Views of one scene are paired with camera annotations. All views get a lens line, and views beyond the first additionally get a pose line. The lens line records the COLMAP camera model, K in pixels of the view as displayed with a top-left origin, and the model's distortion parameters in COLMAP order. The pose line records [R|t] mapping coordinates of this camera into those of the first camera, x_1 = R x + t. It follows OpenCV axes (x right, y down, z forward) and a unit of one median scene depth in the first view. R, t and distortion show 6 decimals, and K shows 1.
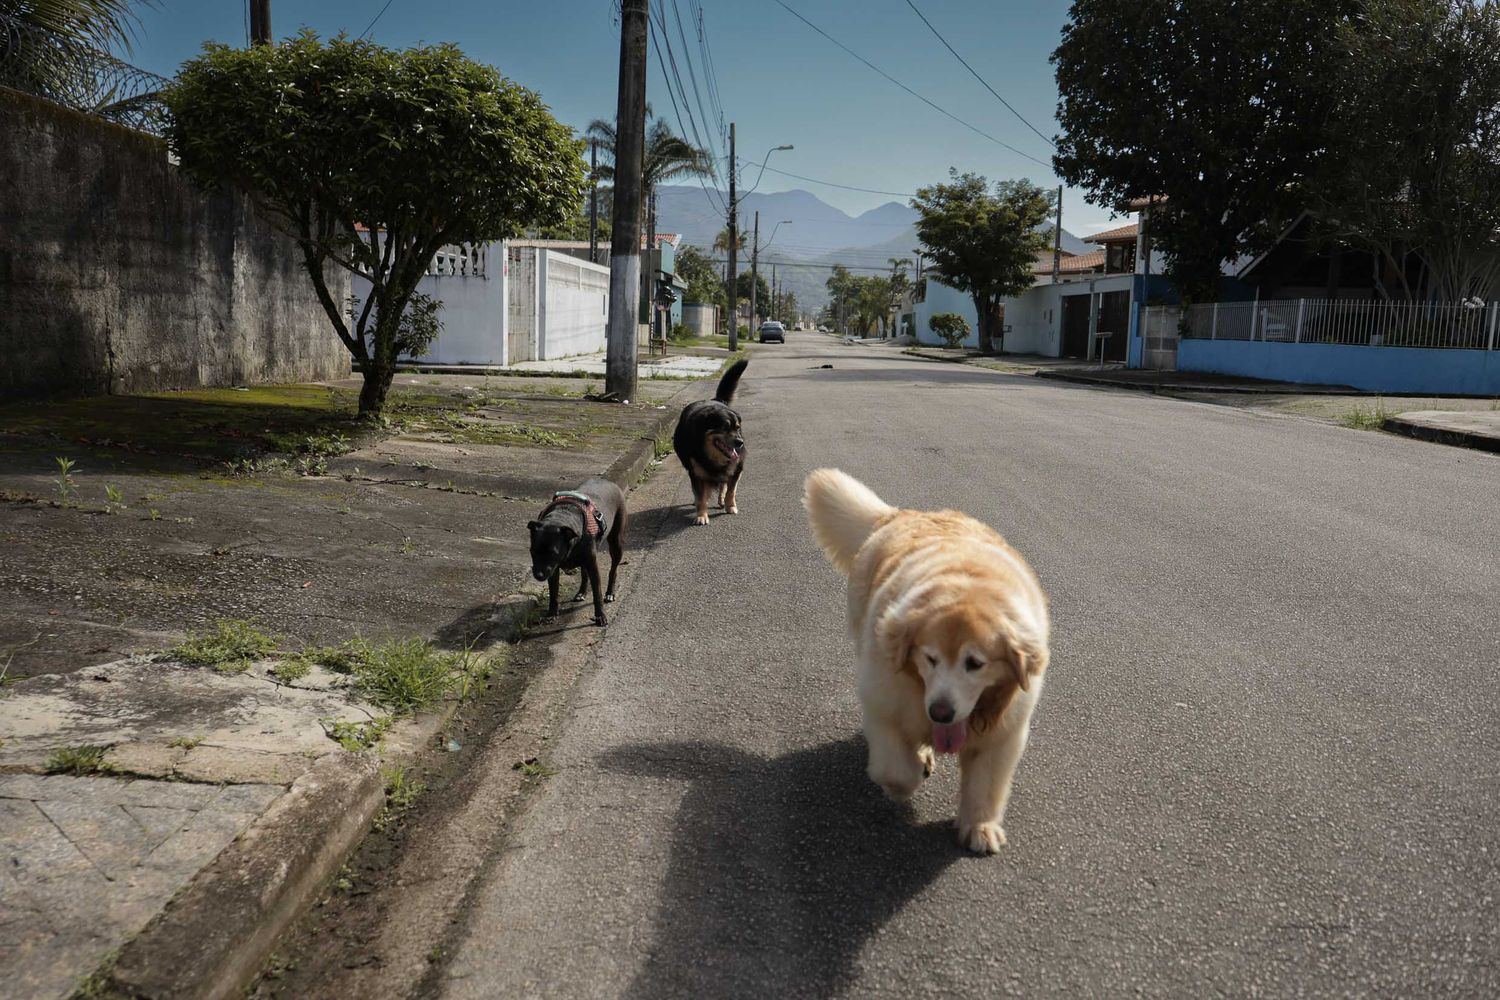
lens RADIAL K [[1189.7, 0, 750.0], [0, 1189.7, 500.0], [0, 0, 1]] dist [-0.004510, 0.004358]
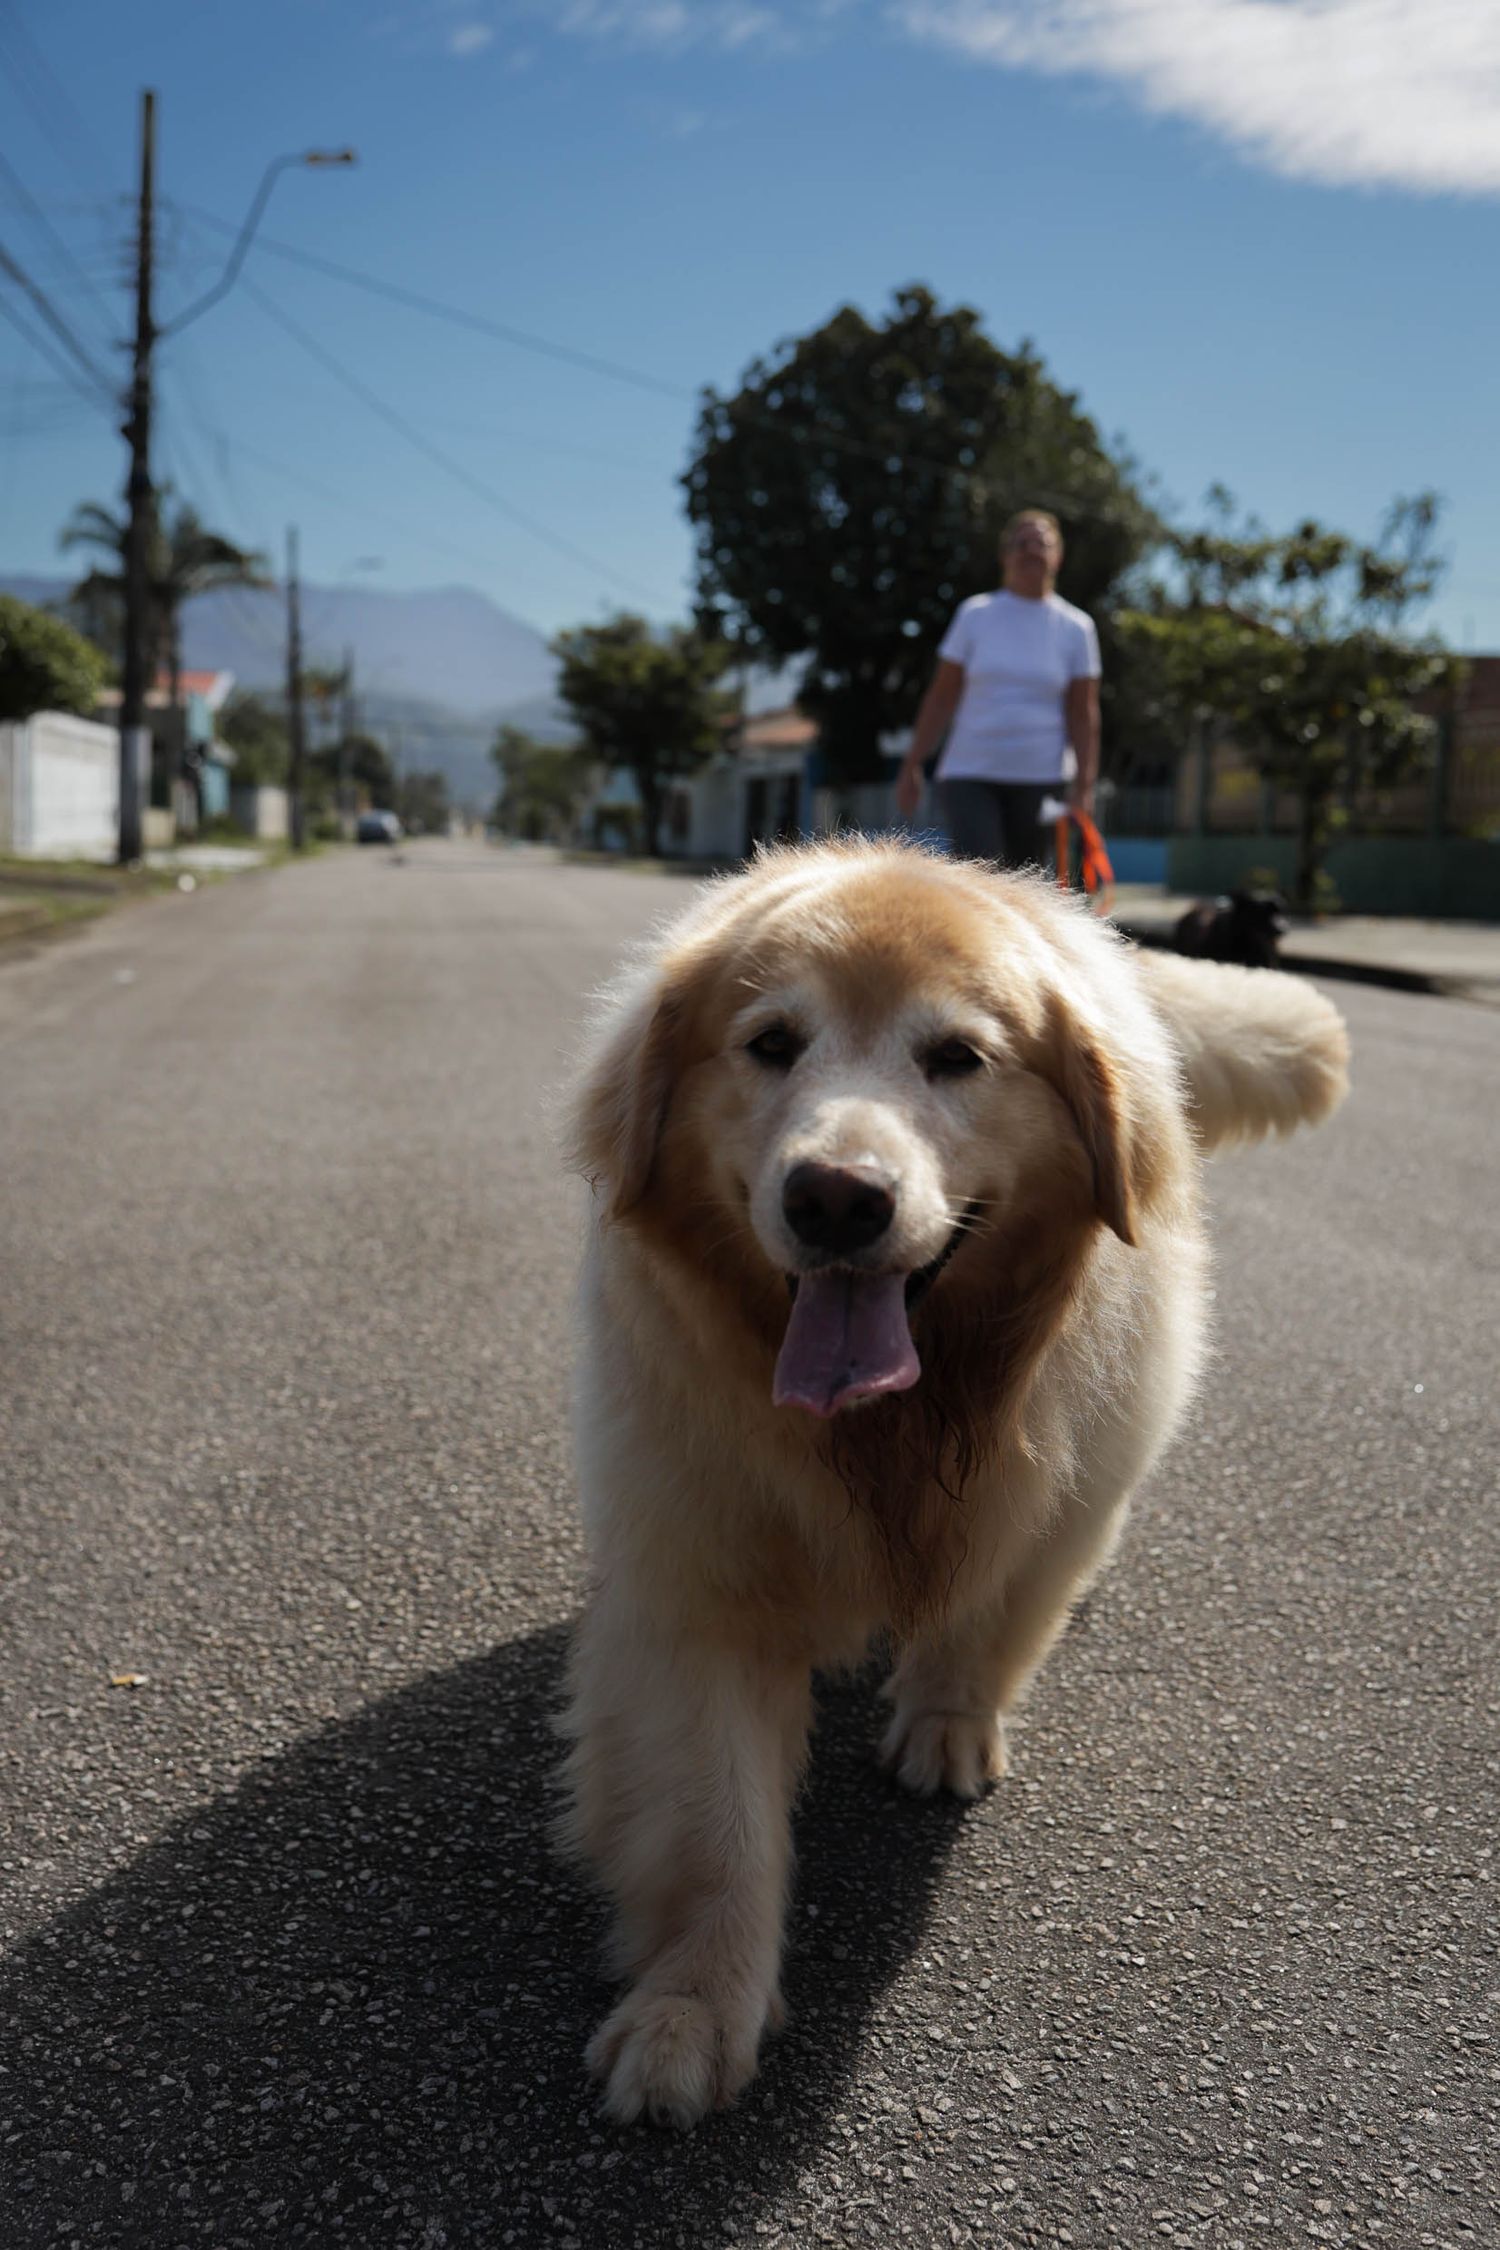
lens RADIAL K [[2247.5, 0, 750.0], [0, 2247.5, 1125.0], [0, 0, 1]] dist [-0.009249, -0.026107]
pose [[0.987197, -0.013890, 0.158901, 0.037457], [0.016684, 0.999729, -0.016260, 0.062091], [-0.158632, 0.018703, 0.987161, -0.347928]]
